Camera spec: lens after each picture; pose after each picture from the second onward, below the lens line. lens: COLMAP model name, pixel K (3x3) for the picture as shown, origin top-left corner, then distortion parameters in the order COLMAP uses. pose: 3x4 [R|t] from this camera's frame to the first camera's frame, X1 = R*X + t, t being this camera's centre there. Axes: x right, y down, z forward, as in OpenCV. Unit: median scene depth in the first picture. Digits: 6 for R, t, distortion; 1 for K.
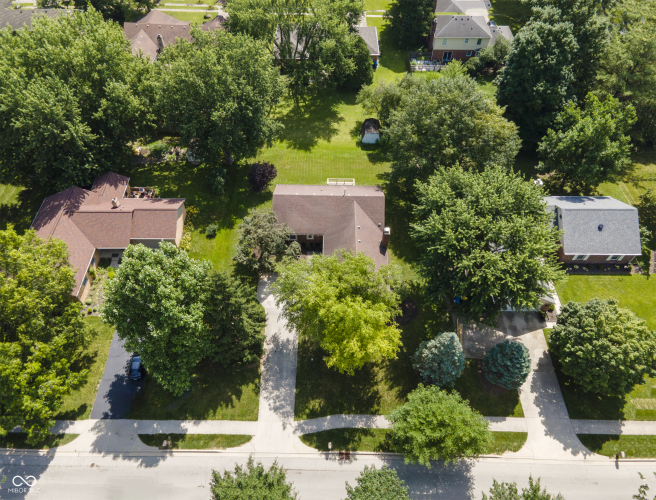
lens RADIAL K [[469.0, 0, 324.4], [0, 469.0, 251.2], [0, 0, 1]] dist [0.051243, 0.002715]
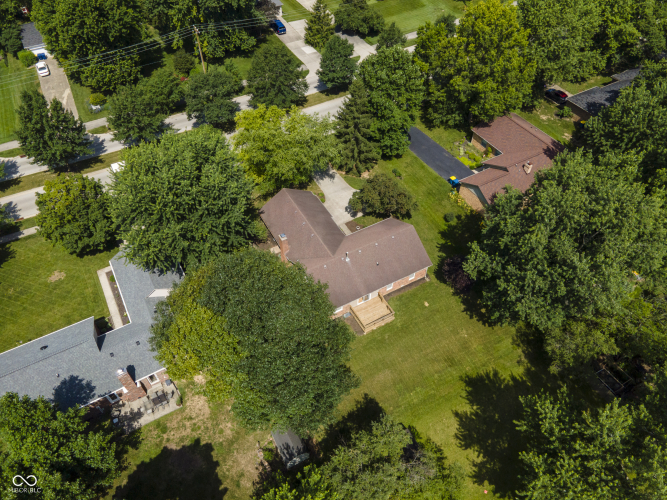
lens RADIAL K [[484.2, 0, 333.2], [0, 484.2, 252.0], [0, 0, 1]] dist [0.047933, -0.000183]
pose [[-0.870623, 0.365965, -0.328764, 0.451348], [-0.388658, -0.101971, 0.915722, -1.177445], [0.301597, 0.925025, 0.231014, 0.982570]]
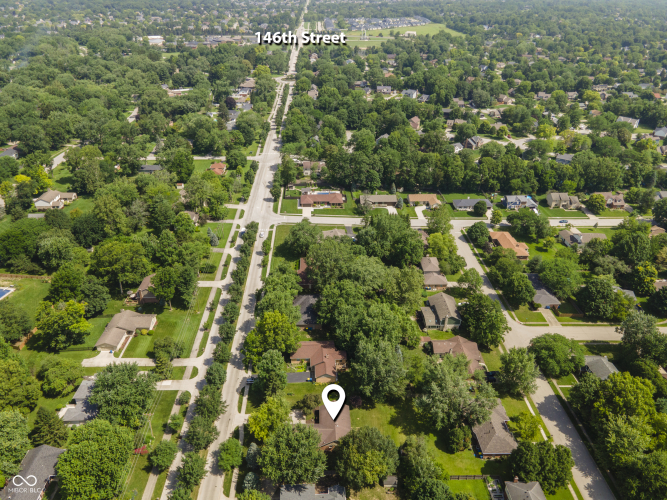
lens RADIAL K [[484.2, 0, 333.2], [0, 484.2, 252.0], [0, 0, 1]] dist [0.047933, -0.000183]
pose [[0.047351, 0.479392, -0.876322, 2.088062], [-0.791119, 0.553605, 0.260102, -1.446427], [0.609827, 0.680959, 0.405470, -0.608888]]
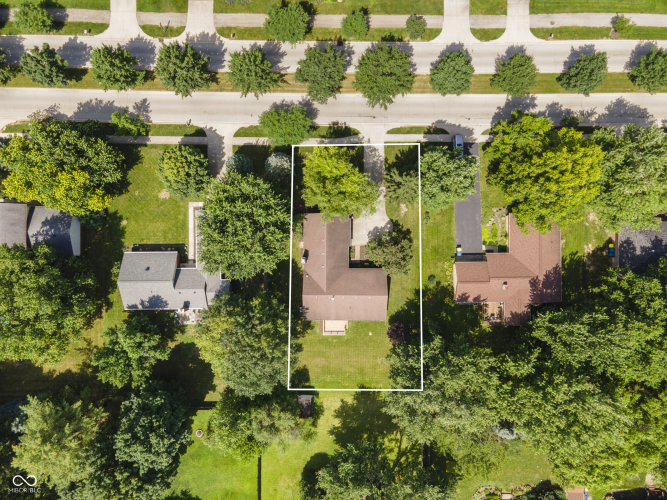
lens RADIAL K [[484.2, 0, 333.2], [0, 484.2, 252.0], [0, 0, 1]] dist [0.047933, -0.000183]
pose [[-0.999886, 0.004807, -0.014343, 0.077419], [-0.012695, -0.782284, 0.622792, -1.084630], [-0.008227, 0.622903, 0.782256, -0.162609]]
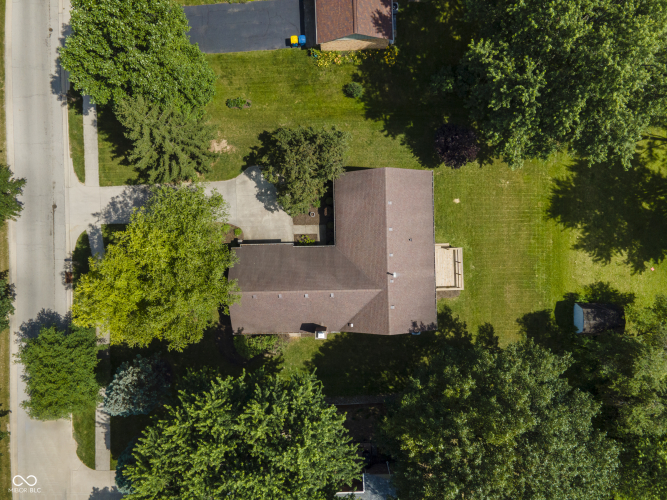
lens RADIAL K [[484.2, 0, 333.2], [0, 484.2, 252.0], [0, 0, 1]] dist [0.047933, -0.000183]
pose [[0.035569, 0.999000, -0.027083, 0.034630], [-0.776594, 0.044687, 0.628415, -0.618803], [0.628996, -0.001320, 0.777407, 0.523117]]
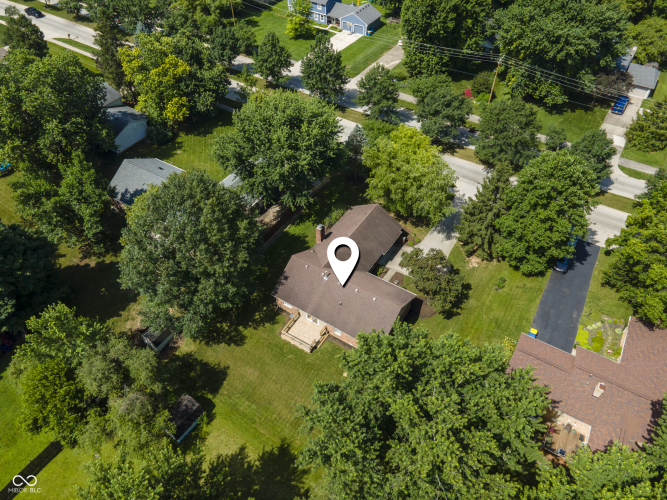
lens RADIAL K [[484.2, 0, 333.2], [0, 484.2, 252.0], [0, 0, 1]] dist [0.047933, -0.000183]
pose [[-0.851810, -0.390639, 0.349029, -0.336021], [0.404152, -0.066155, 0.912297, -1.191679], [-0.333289, 0.918164, 0.214229, 0.961437]]
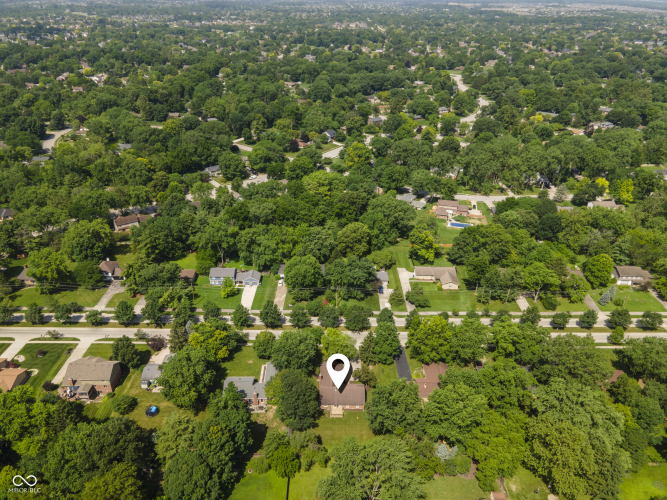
lens RADIAL K [[484.2, 0, 333.2], [0, 484.2, 252.0], [0, 0, 1]] dist [0.047933, -0.000183]
pose [[-0.999415, -0.019368, -0.028198, 0.179904], [-0.031081, 0.169825, 0.984984, -3.474526], [-0.014288, 0.985284, -0.170328, 0.918882]]
